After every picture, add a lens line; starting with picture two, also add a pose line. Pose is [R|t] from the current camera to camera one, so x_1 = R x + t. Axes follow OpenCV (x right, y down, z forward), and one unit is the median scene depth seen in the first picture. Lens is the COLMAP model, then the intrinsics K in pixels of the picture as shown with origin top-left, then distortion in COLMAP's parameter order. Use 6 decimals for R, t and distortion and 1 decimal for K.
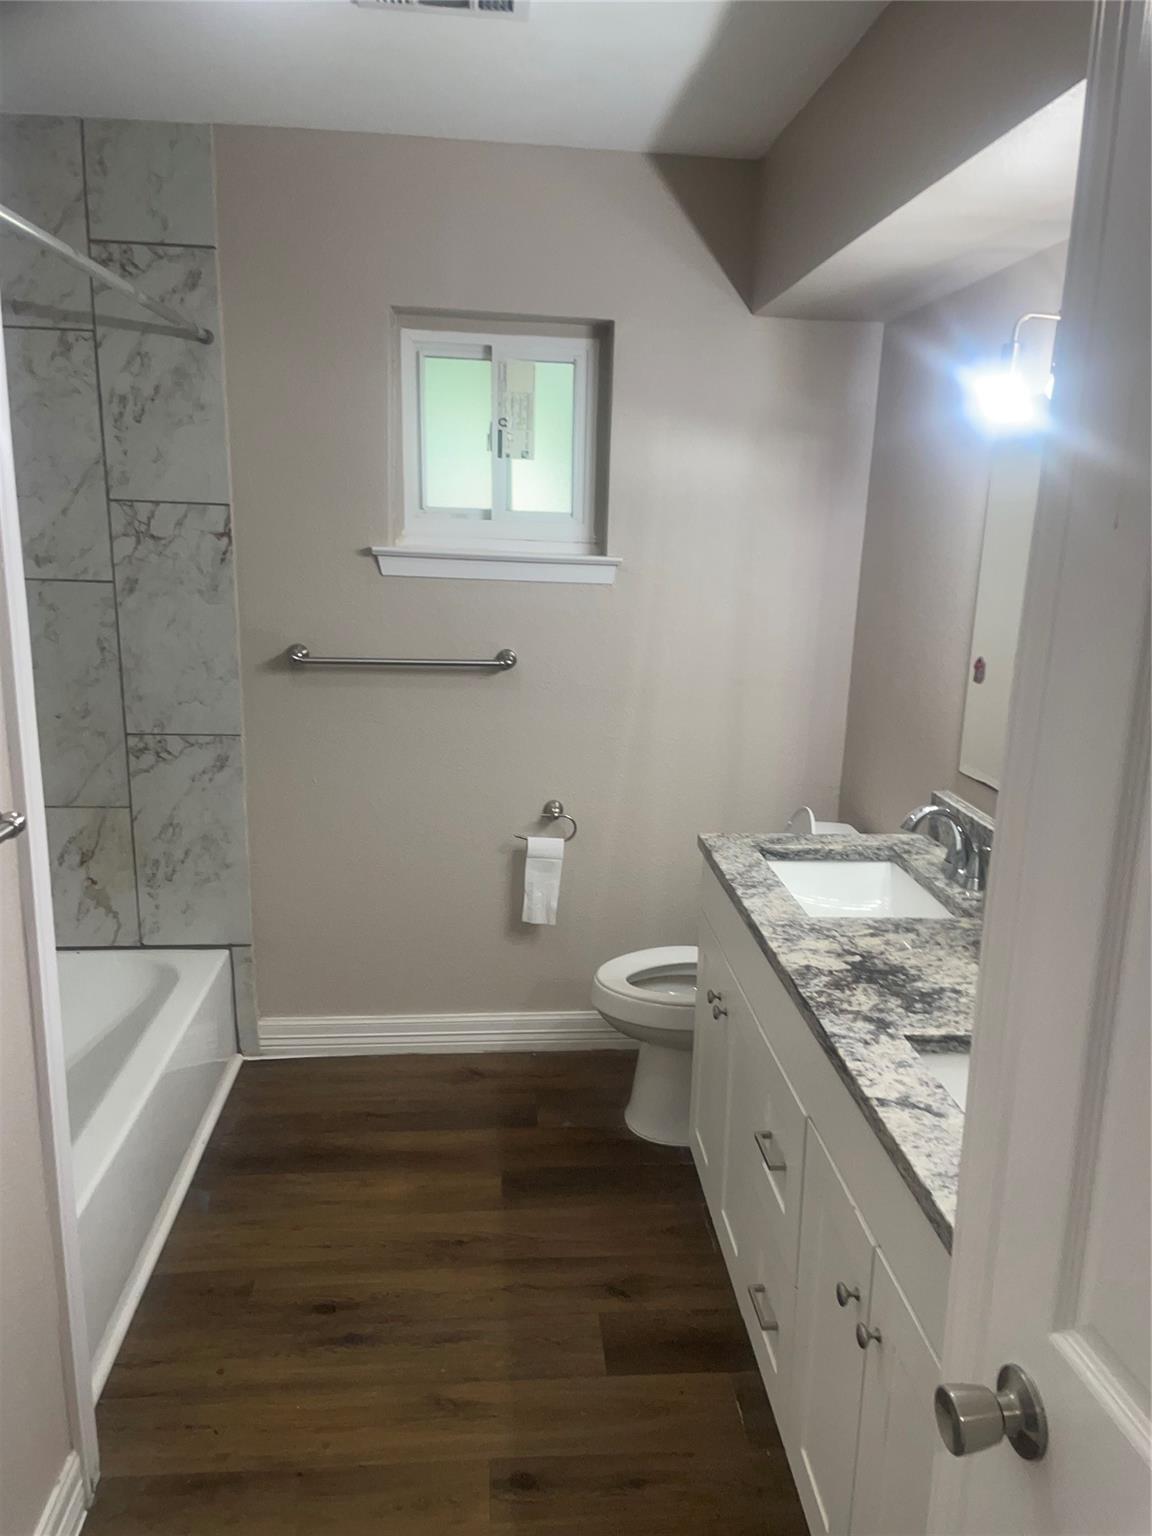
lens RADIAL K [[1154.8, 0, 603.0], [0, 1154.8, 795.2], [0, 0, 1]] dist [0.101809, -0.131287]
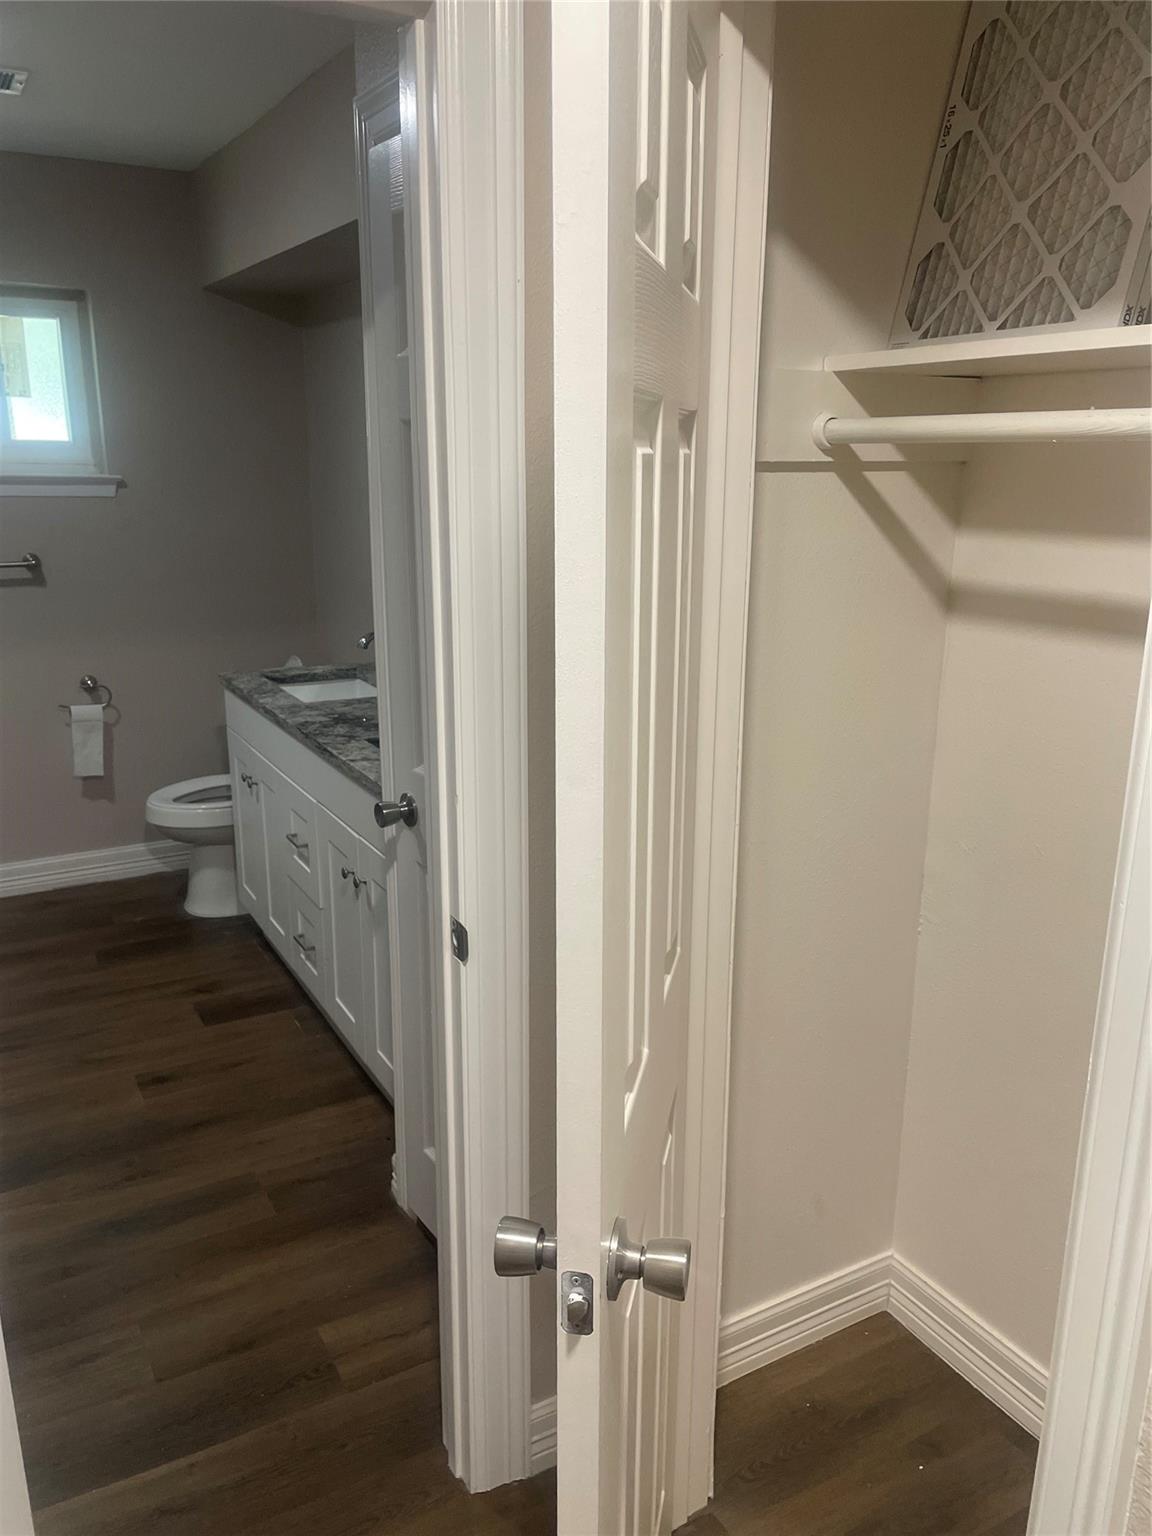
lens RADIAL K [[1161.0, 0, 578.9], [0, 1161.0, 779.5], [0, 0, 1]] dist [0.100545, -0.131550]
pose [[0.911287, -0.131972, 0.390051, -0.074921], [0.114421, 0.991102, 0.068010, 0.096019], [-0.395556, -0.017347, 0.918278, -0.395395]]
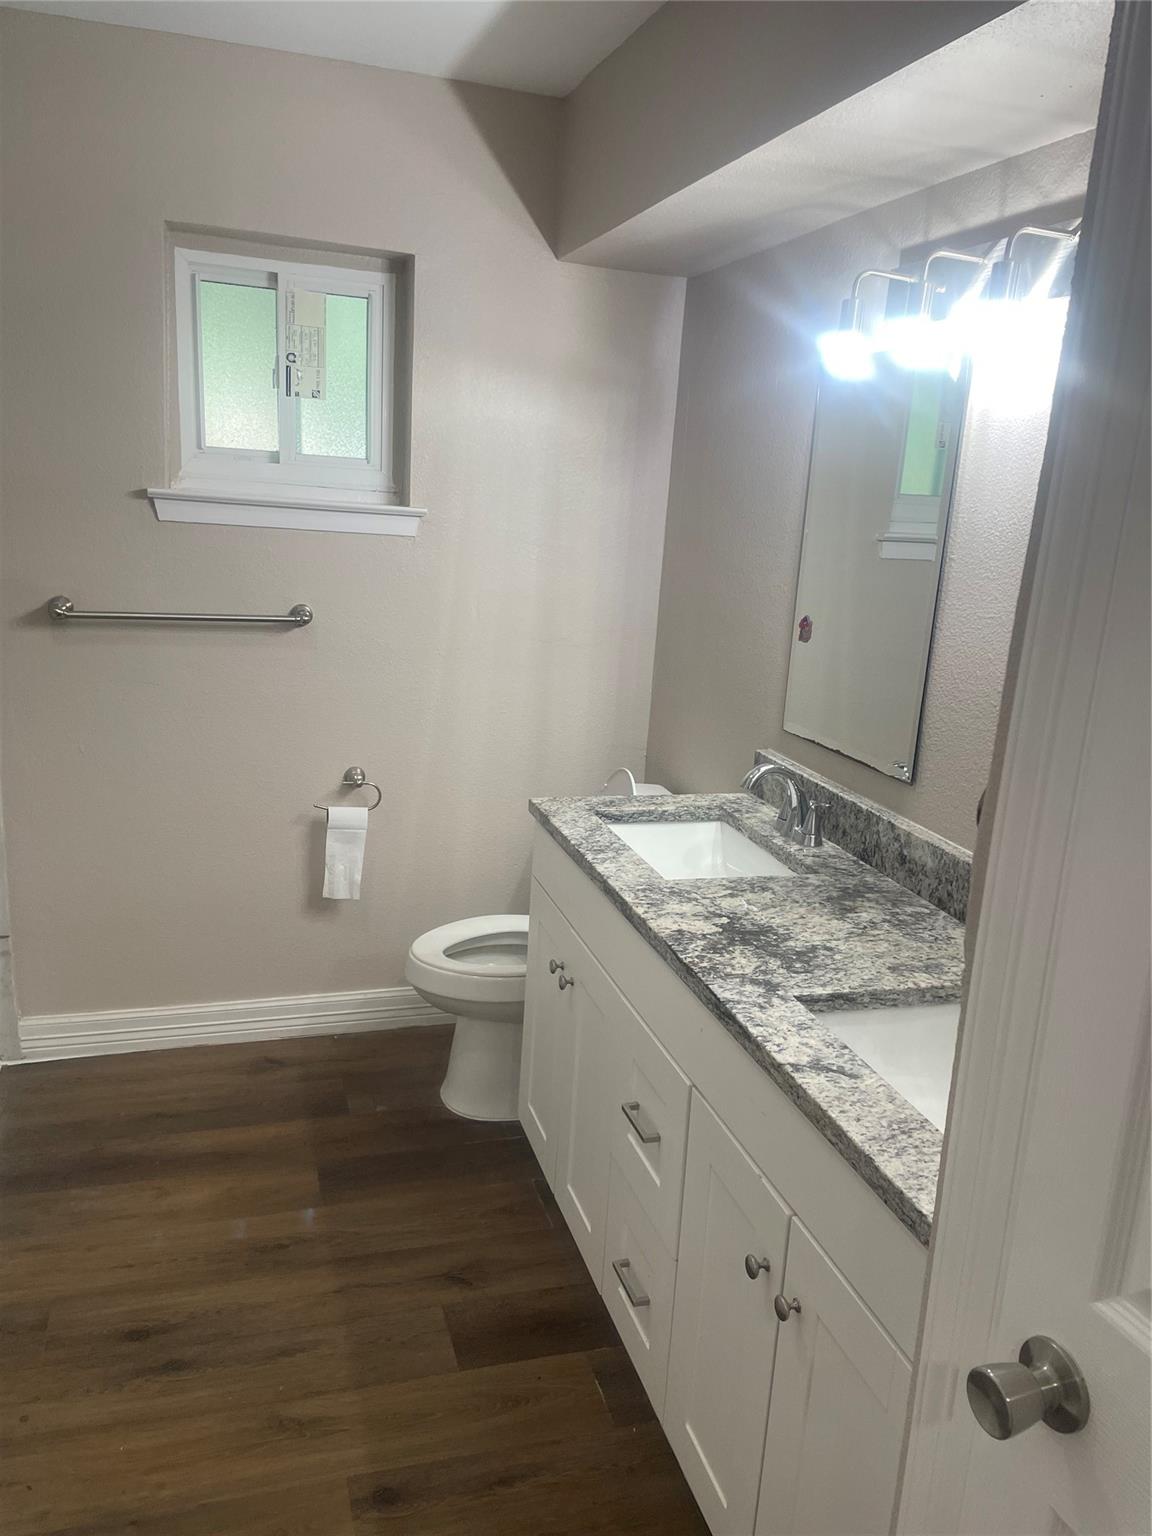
lens RADIAL K [[1161.0, 0, 578.9], [0, 1161.0, 779.5], [0, 0, 1]] dist [0.100545, -0.131550]
pose [[0.978937, -0.022110, 0.202962, -0.060927], [0.018618, 0.999644, 0.019095, 0.000172], [-0.203312, -0.014914, 0.979000, 0.038020]]
